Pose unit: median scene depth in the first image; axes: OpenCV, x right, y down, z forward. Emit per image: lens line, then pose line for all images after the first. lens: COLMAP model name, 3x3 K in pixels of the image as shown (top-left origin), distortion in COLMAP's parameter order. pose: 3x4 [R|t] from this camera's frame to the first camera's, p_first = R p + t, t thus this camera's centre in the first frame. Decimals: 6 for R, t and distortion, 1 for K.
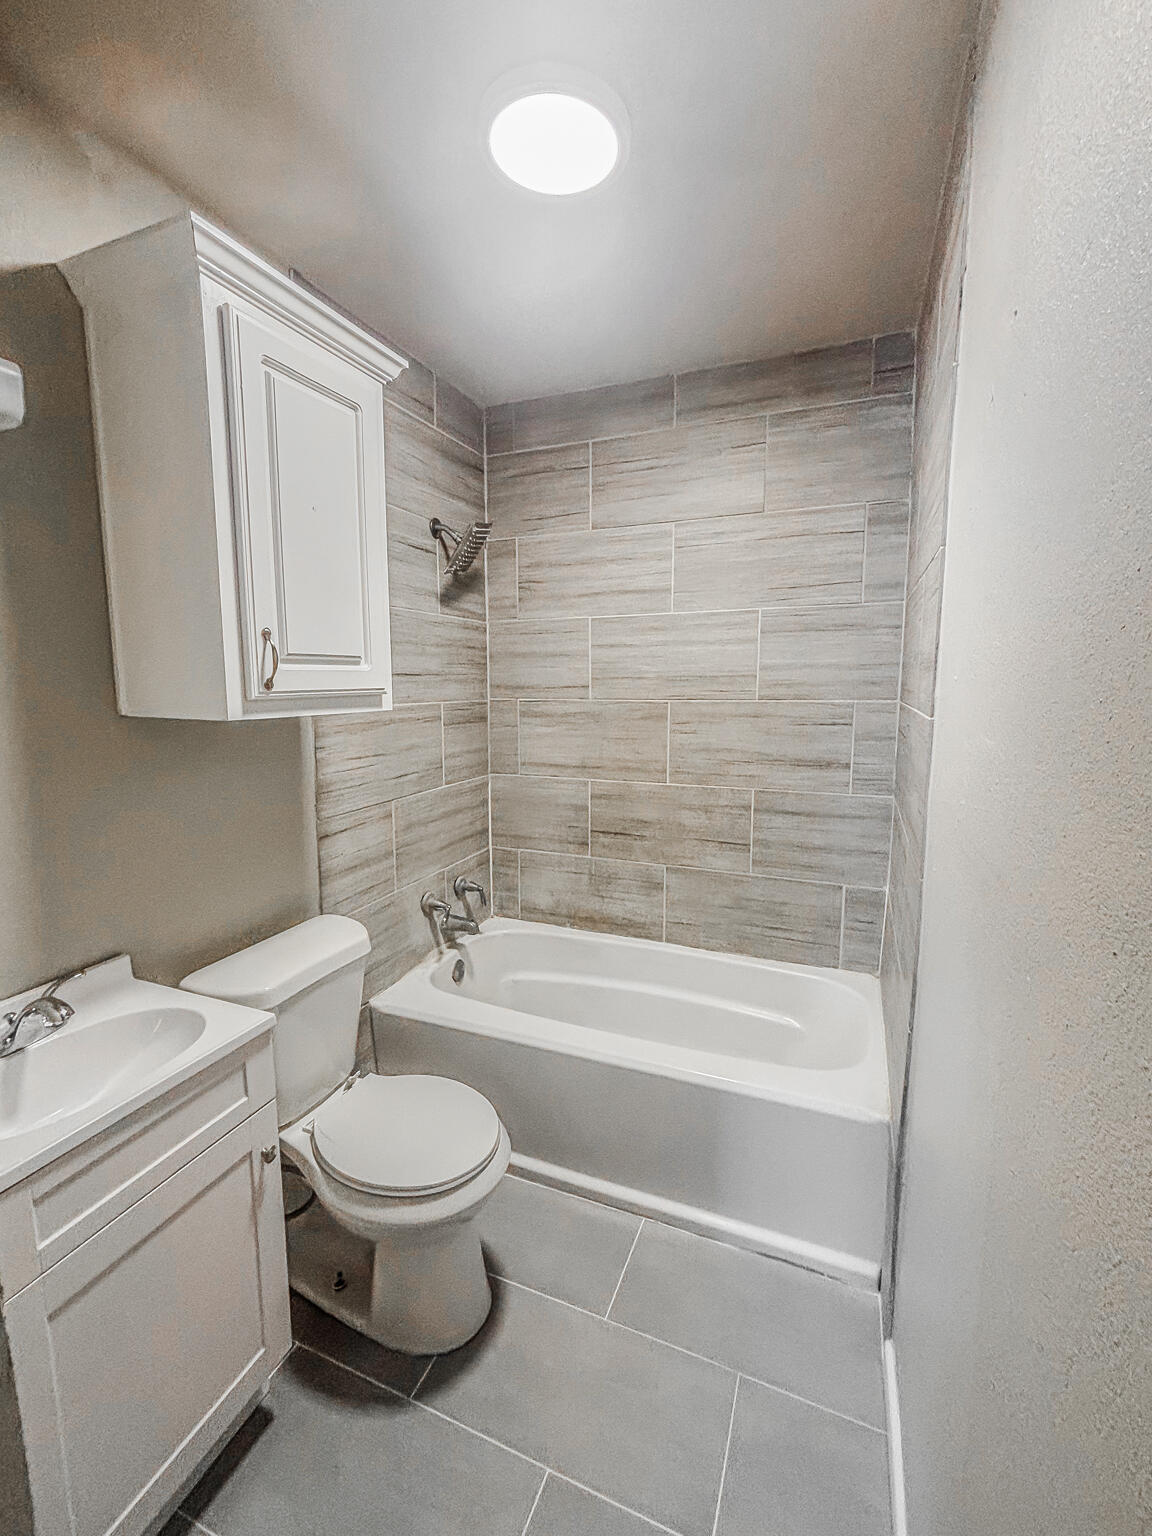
lens RADIAL K [[651.9, 0, 575.5], [0, 651.9, 767.3], [0, 0, 1]] dist [-0.011704, -0.001532]
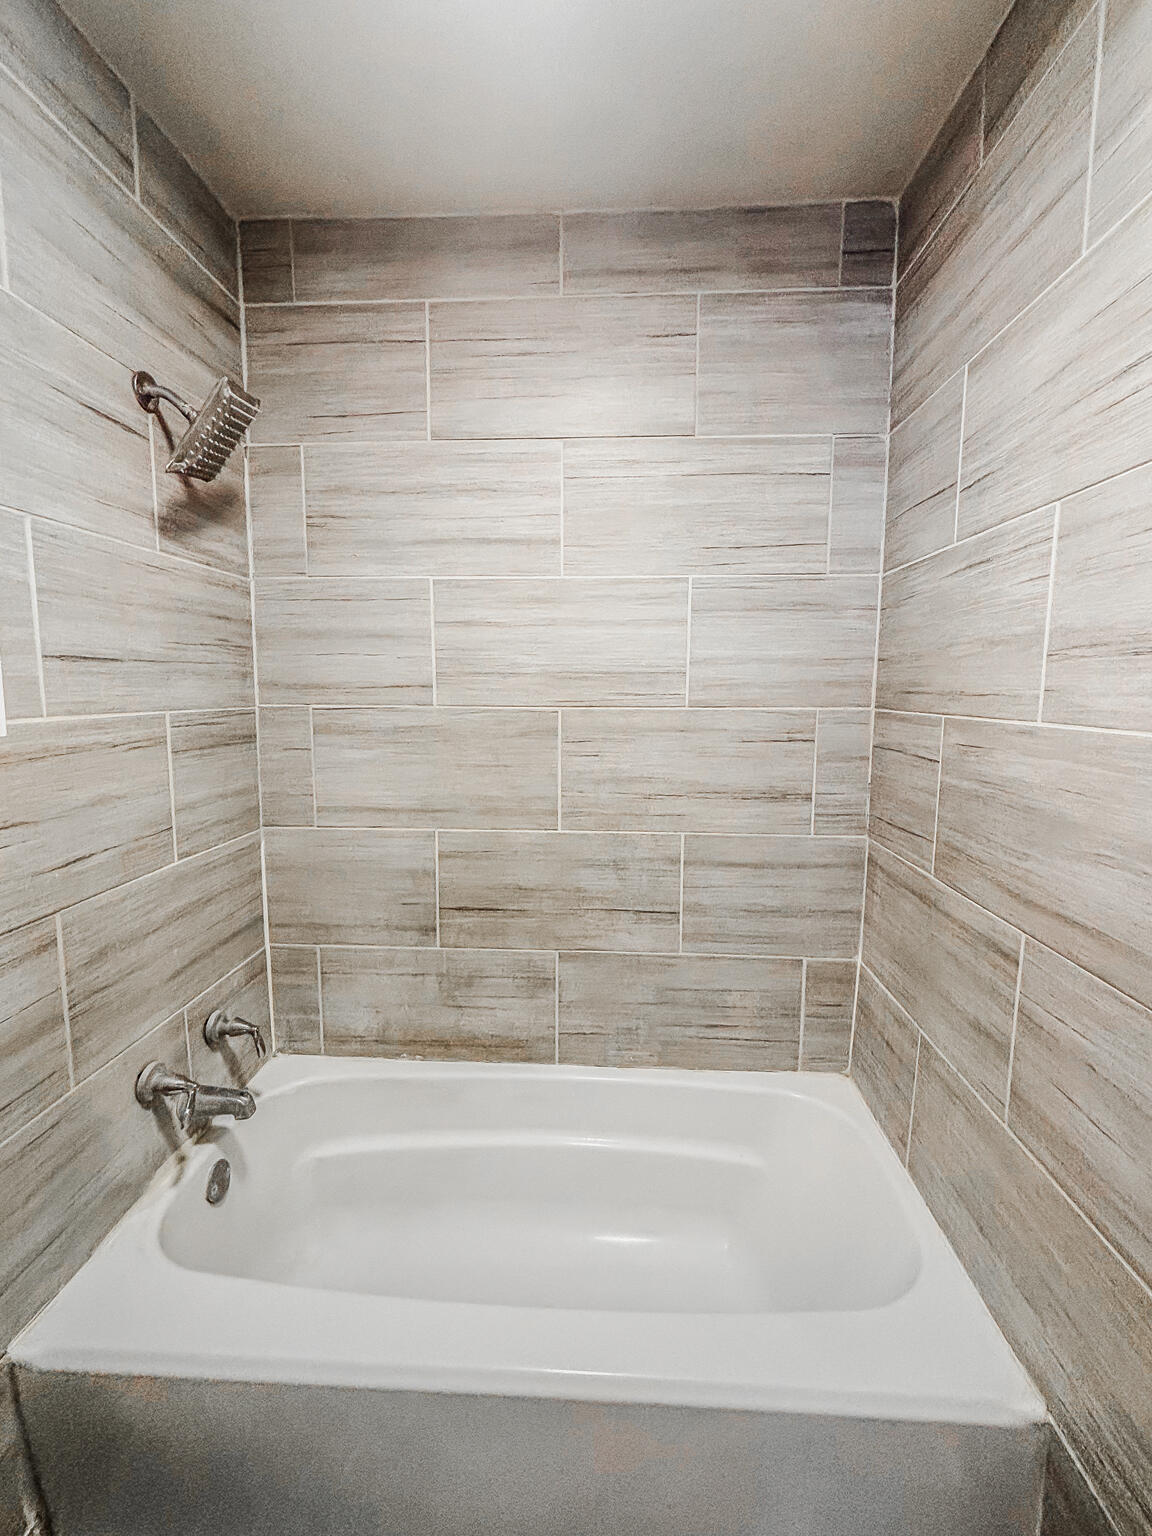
lens RADIAL K [[651.9, 0, 579.8], [0, 651.9, 763.2], [0, 0, 1]] dist [-0.011704, -0.001532]
pose [[0.939844, -0.030375, 0.340252, -0.066498], [0.034717, 0.999375, -0.006679, -0.041272], [-0.339836, 0.018090, 0.940311, 0.372546]]
